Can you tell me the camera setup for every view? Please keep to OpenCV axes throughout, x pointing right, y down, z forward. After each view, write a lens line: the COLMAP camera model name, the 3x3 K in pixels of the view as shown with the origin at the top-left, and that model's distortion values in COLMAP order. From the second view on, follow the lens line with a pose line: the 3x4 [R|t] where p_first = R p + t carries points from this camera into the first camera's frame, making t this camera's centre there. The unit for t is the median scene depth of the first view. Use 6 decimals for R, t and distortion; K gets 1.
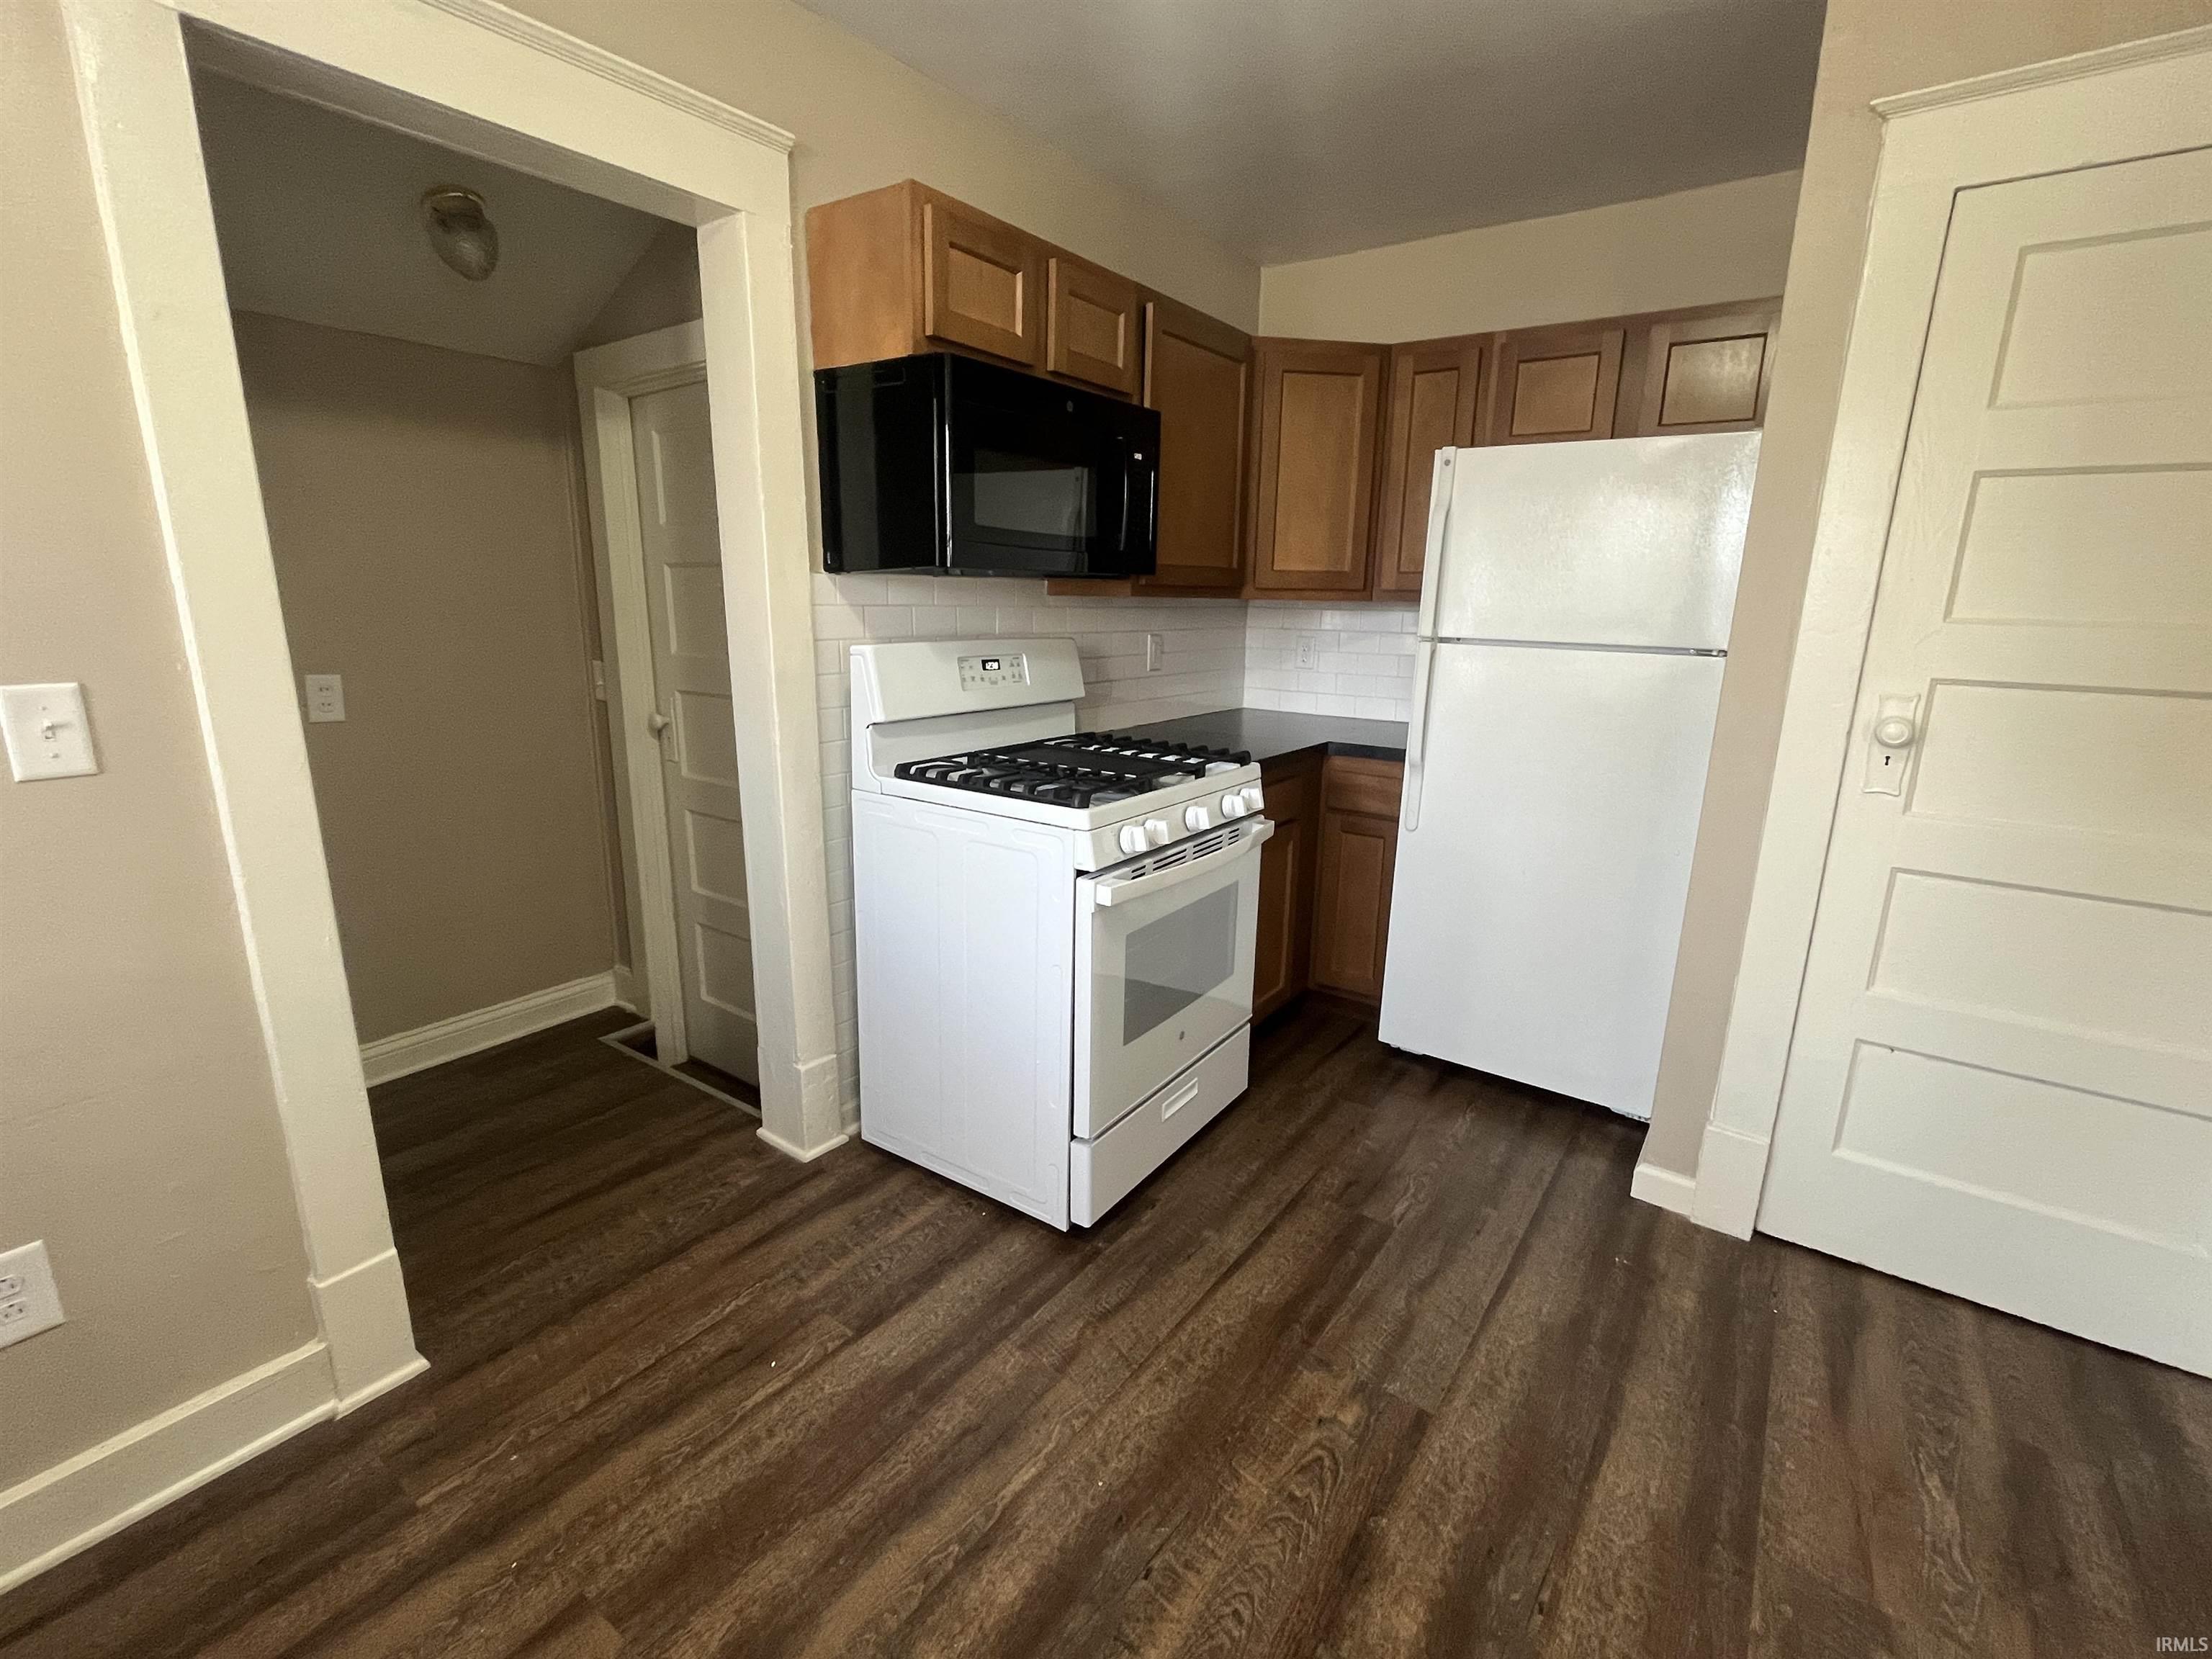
lens RADIAL K [[994.9, 0, 1106.5], [0, 994.9, 832.9], [0, 0, 1]] dist [-0.000144, -0.000126]
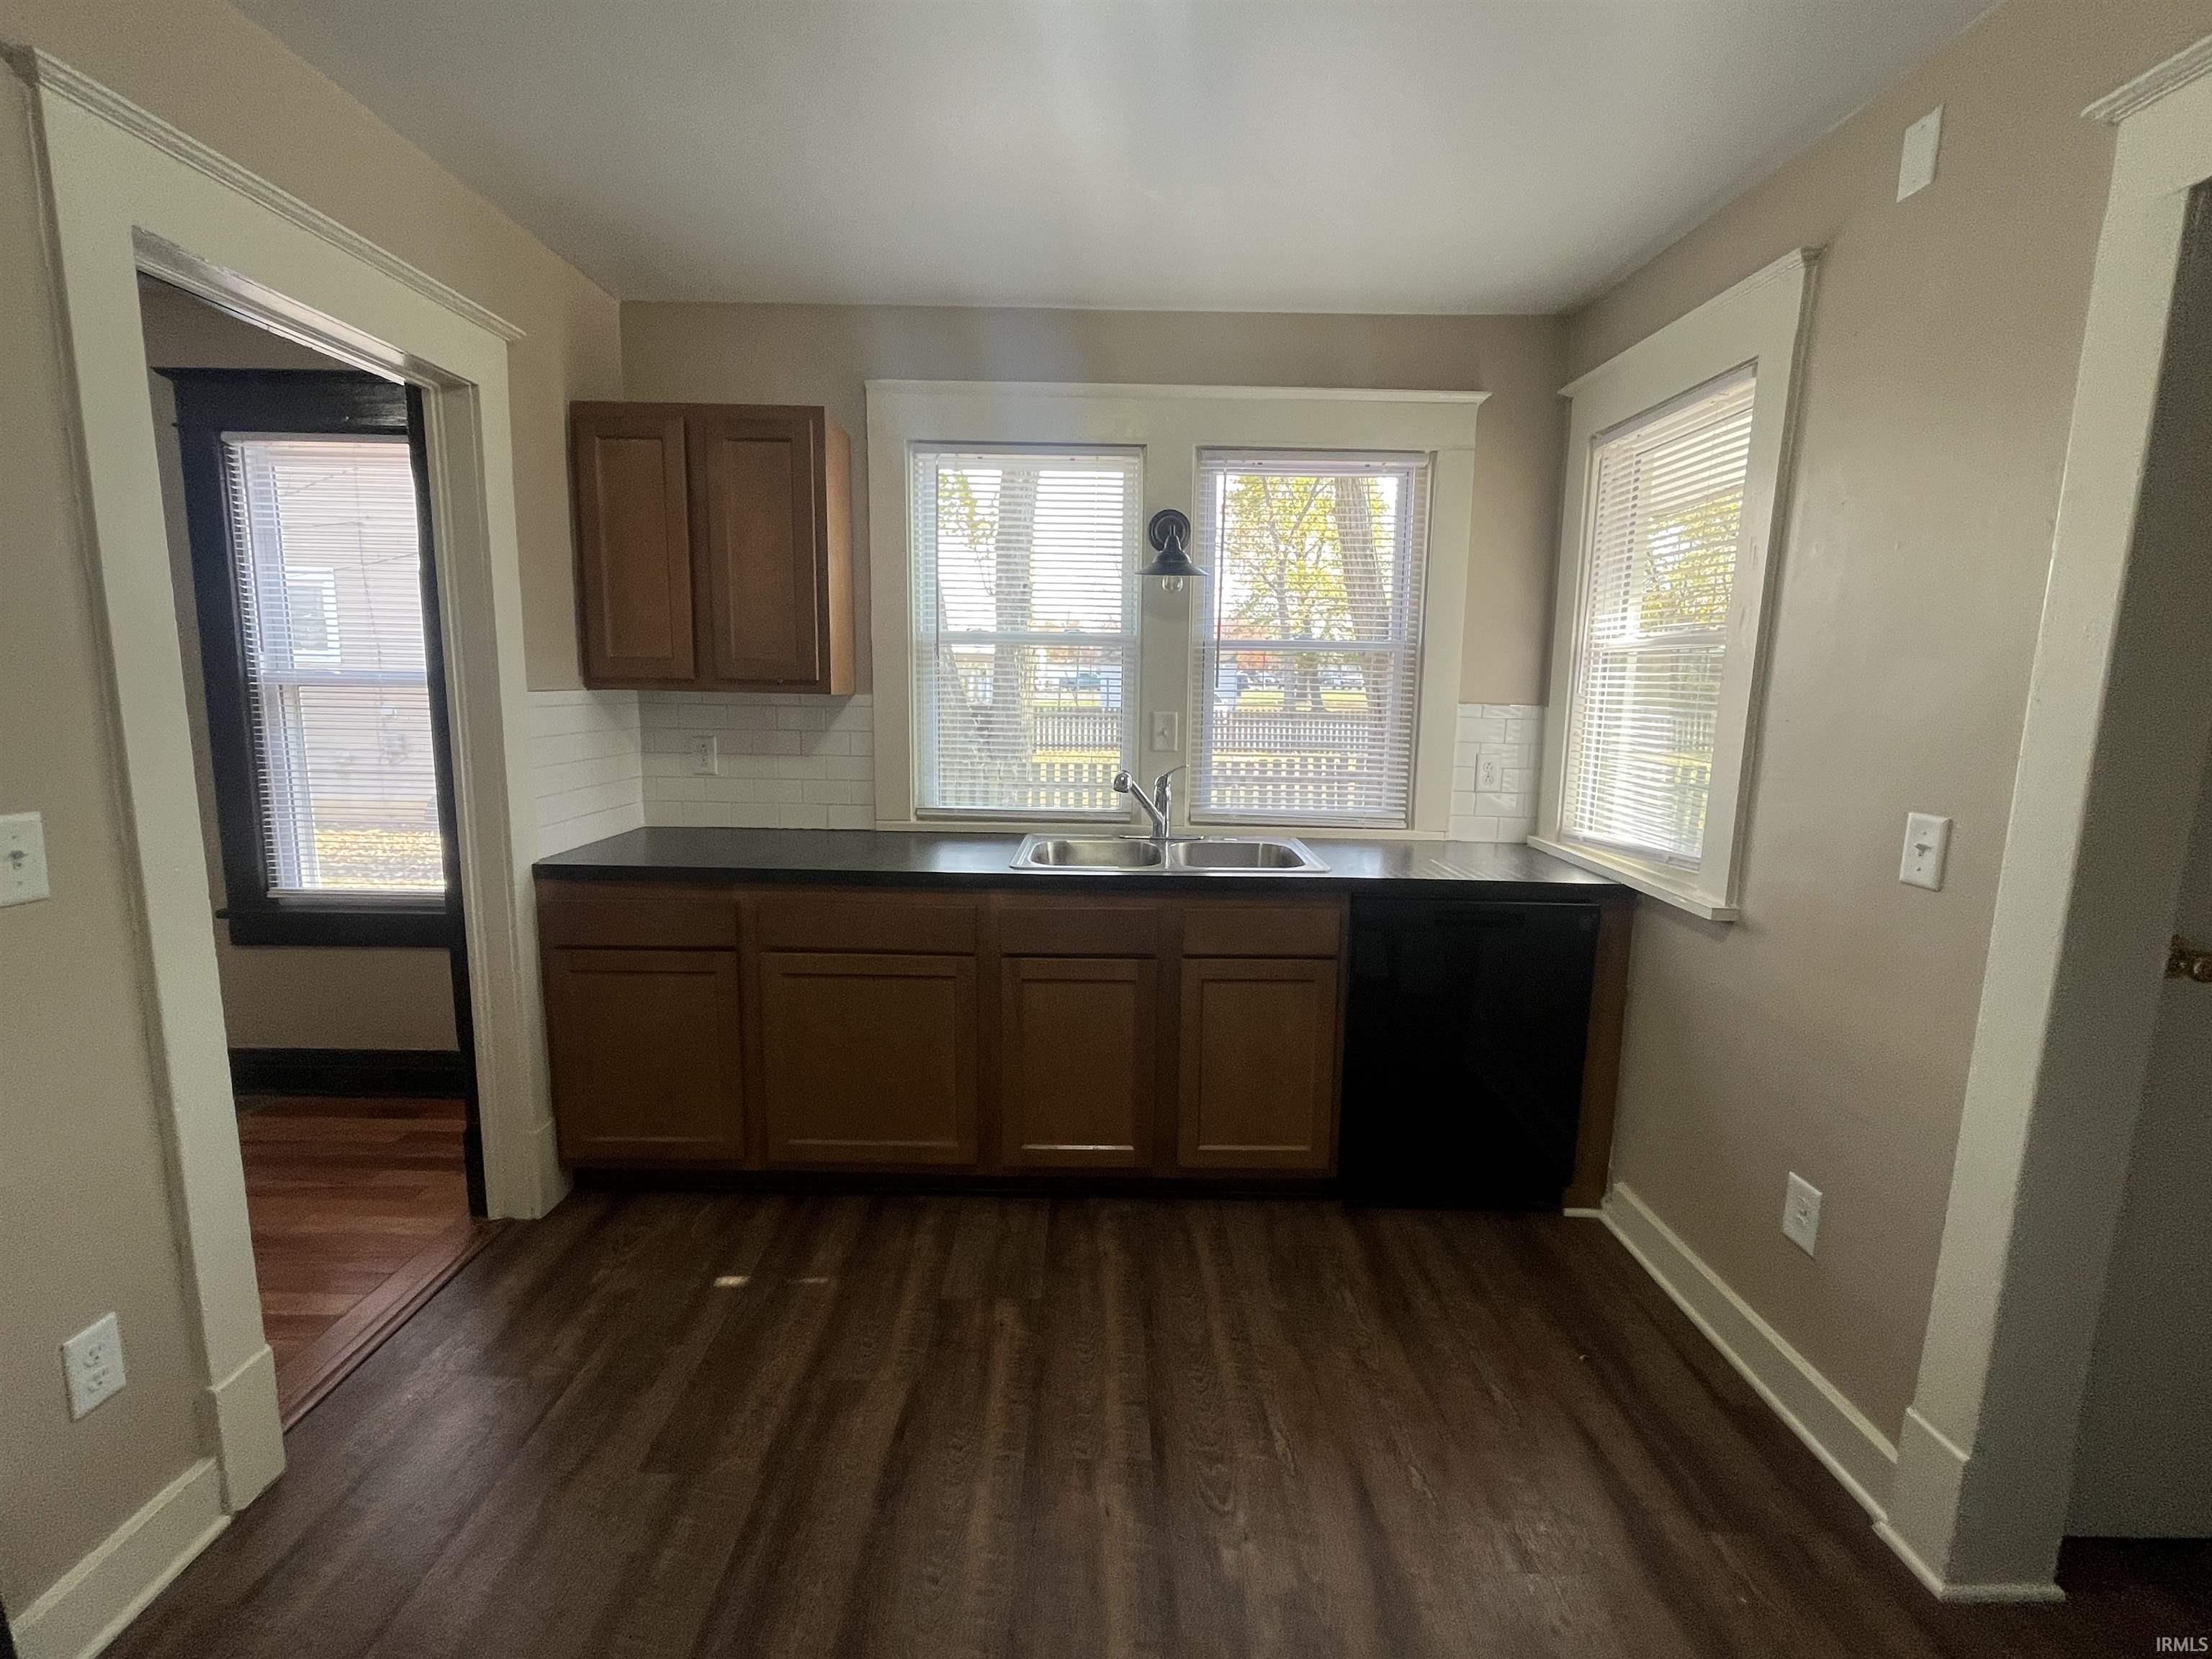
lens RADIAL K [[994.9, 0, 1104.5], [0, 994.9, 822.3], [0, 0, 1]] dist [-0.000144, -0.000126]
pose [[-0.807508, 0.056087, -0.587185, 0.489807], [-0.170420, 0.930832, 0.323277, -0.325133], [0.564702, 0.361117, -0.742096, 1.169908]]
